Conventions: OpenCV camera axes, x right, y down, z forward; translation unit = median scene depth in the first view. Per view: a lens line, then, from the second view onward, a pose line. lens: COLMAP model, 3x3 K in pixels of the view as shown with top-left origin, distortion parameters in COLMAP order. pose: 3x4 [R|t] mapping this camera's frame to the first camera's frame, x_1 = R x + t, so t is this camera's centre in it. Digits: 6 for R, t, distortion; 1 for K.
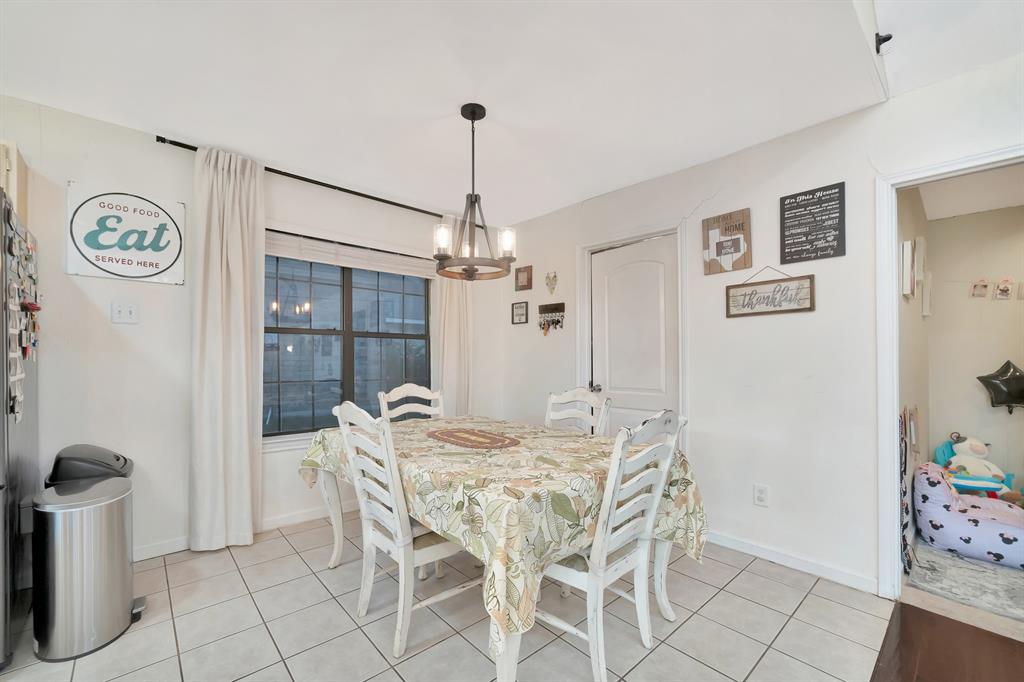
lens RADIAL K [[422.2, 0, 503.0], [0, 422.2, 354.9], [0, 0, 1]] dist [-0.011942, 0.004540]
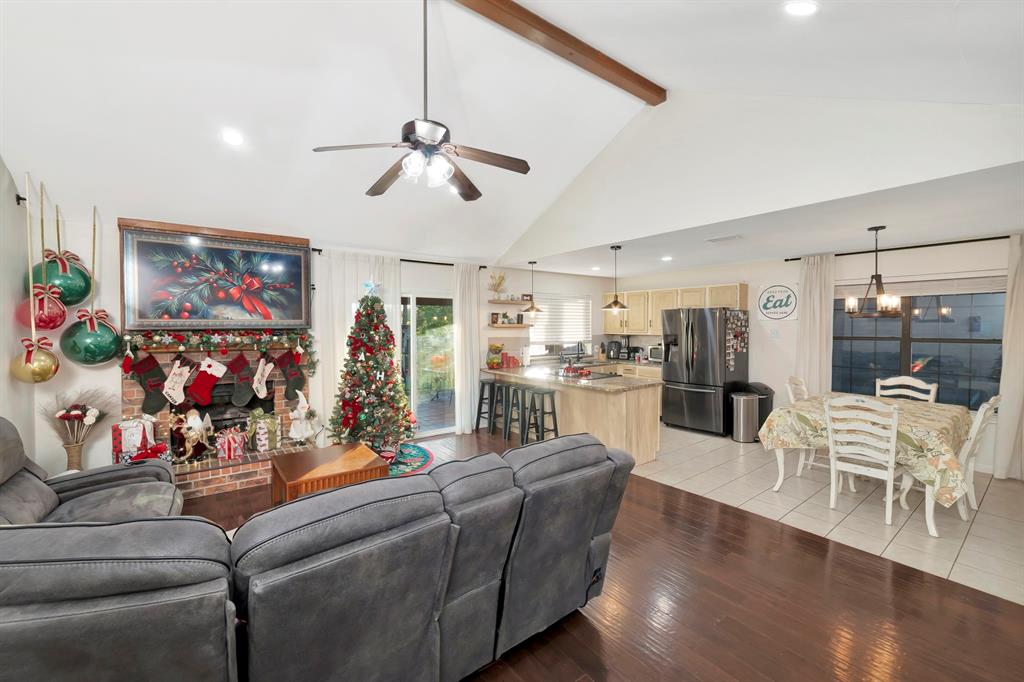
lens RADIAL K [[415.8, 0, 504.8], [0, 415.8, 331.8], [0, 0, 1]] dist [-0.009101, 0.006330]
pose [[-0.086320, 0.013456, -0.996177, 1.676103], [0.010436, 0.999866, 0.012602, -0.153270], [0.996213, -0.009309, -0.086449, -0.396496]]
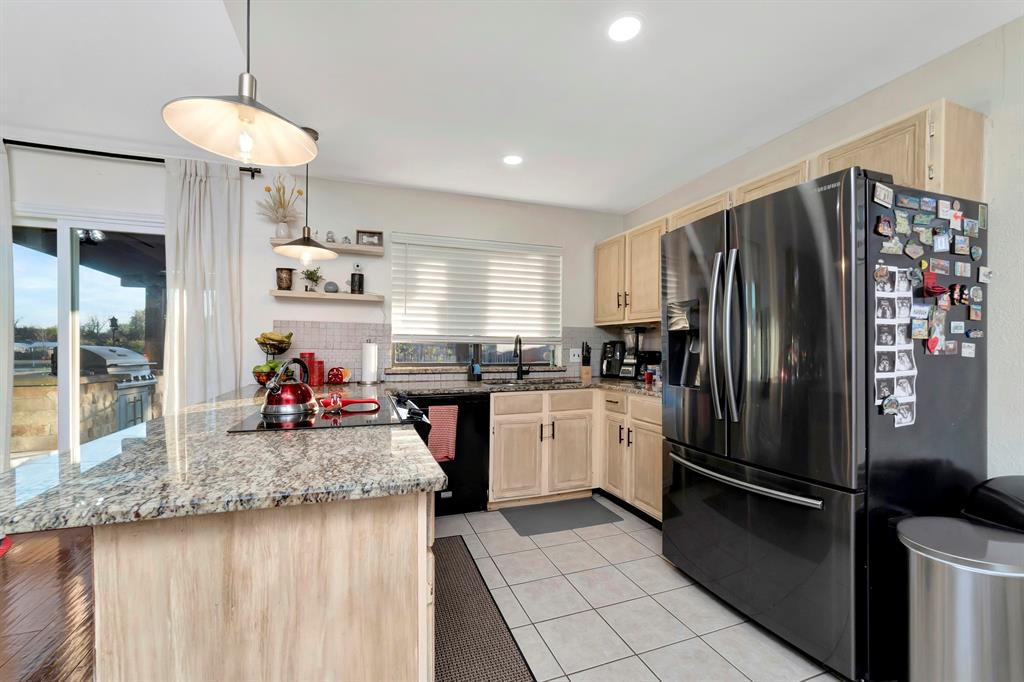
lens RADIAL K [[422.2, 0, 505.1], [0, 422.2, 347.3], [0, 0, 1]] dist [-0.011942, 0.004540]
pose [[-0.378872, -0.003365, -0.925443, -0.024526], [0.001963, 0.999988, -0.004439, 0.000772], [0.925447, -0.003498, -0.378861, 0.389055]]
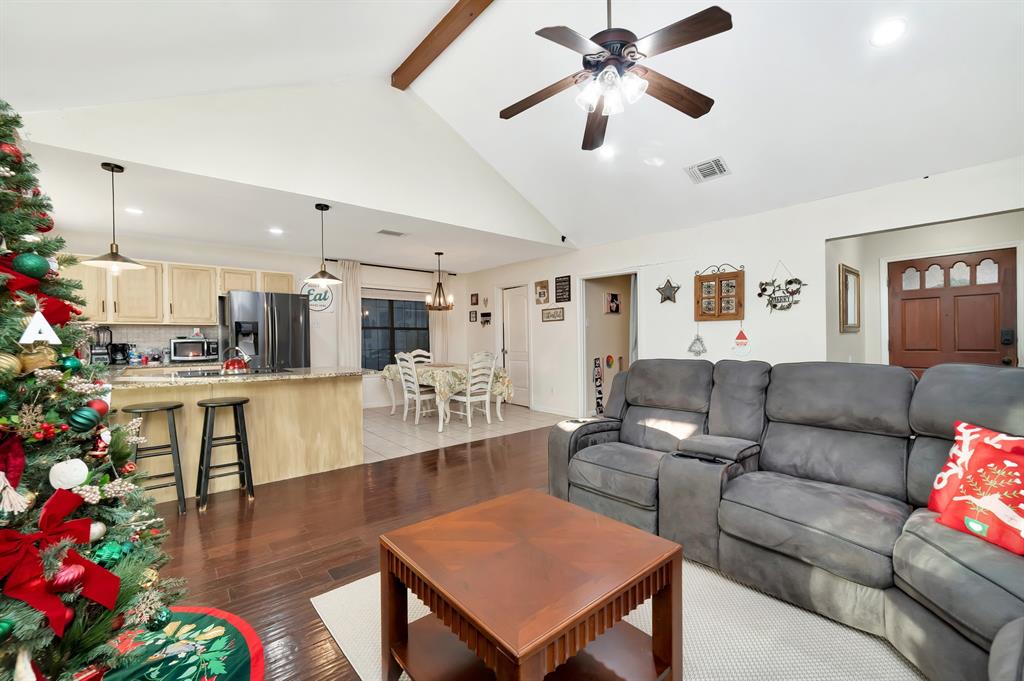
lens RADIAL K [[415.8, 0, 504.5], [0, 415.8, 345.2], [0, 0, 1]] dist [-0.009101, 0.006330]
pose [[0.999636, -0.009715, -0.025181, 0.399368], [0.010386, 0.999590, 0.026664, -0.018534], [0.024911, -0.026916, 0.999327, -1.667572]]
